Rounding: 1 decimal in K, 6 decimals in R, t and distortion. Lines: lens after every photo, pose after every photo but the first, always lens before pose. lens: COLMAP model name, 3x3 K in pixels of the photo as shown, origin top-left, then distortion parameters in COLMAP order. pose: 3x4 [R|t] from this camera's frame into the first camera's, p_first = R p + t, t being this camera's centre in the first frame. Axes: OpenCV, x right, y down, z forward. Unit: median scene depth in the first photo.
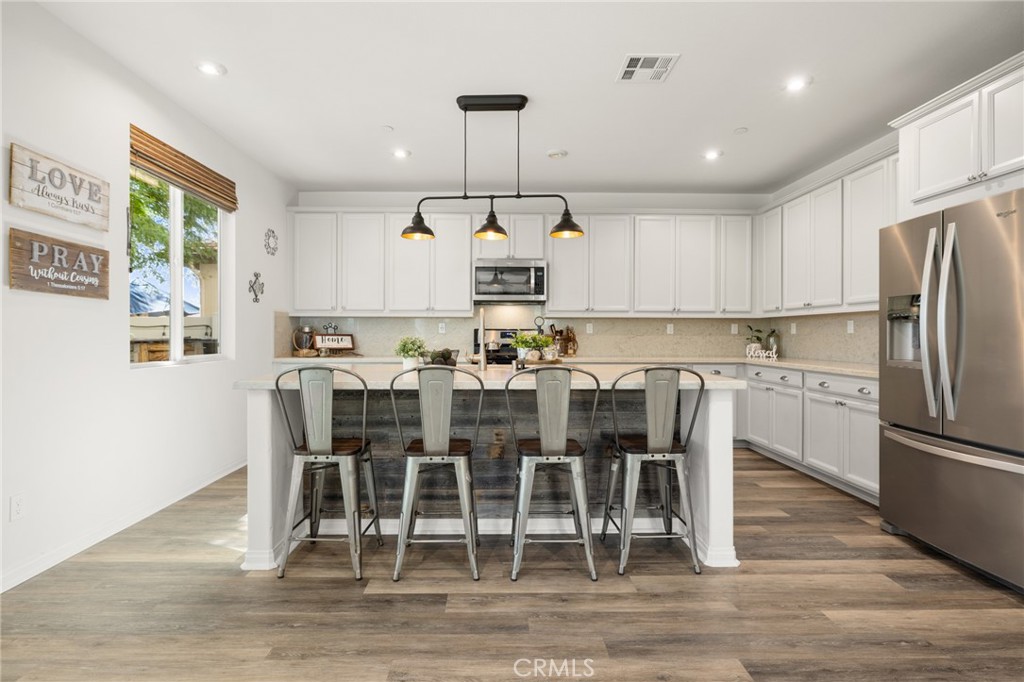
lens RADIAL K [[474.3, 0, 511.8], [0, 474.3, 343.2], [0, 0, 1]] dist [-0.002835, -0.000326]
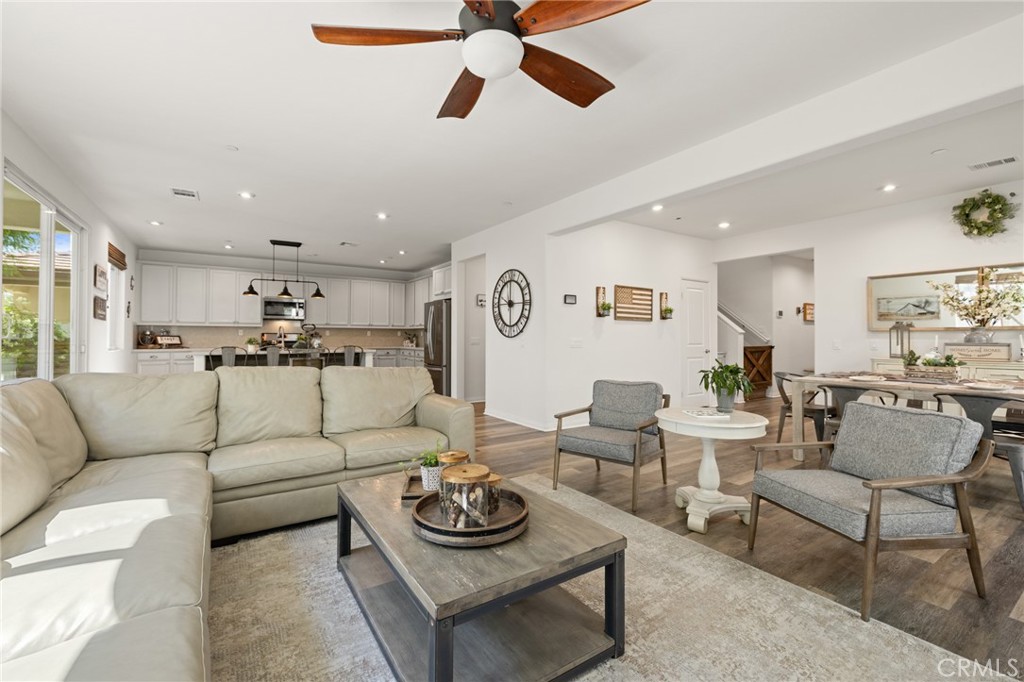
lens RADIAL K [[430.7, 0, 510.2], [0, 430.7, 332.2], [0, 0, 1]] dist [-0.001682, -0.000178]
pose [[0.847964, 0.006592, 0.530012, -0.160556], [0.008275, 0.999636, -0.025672, 0.019801], [-0.529989, 0.026155, 0.847601, -1.041778]]
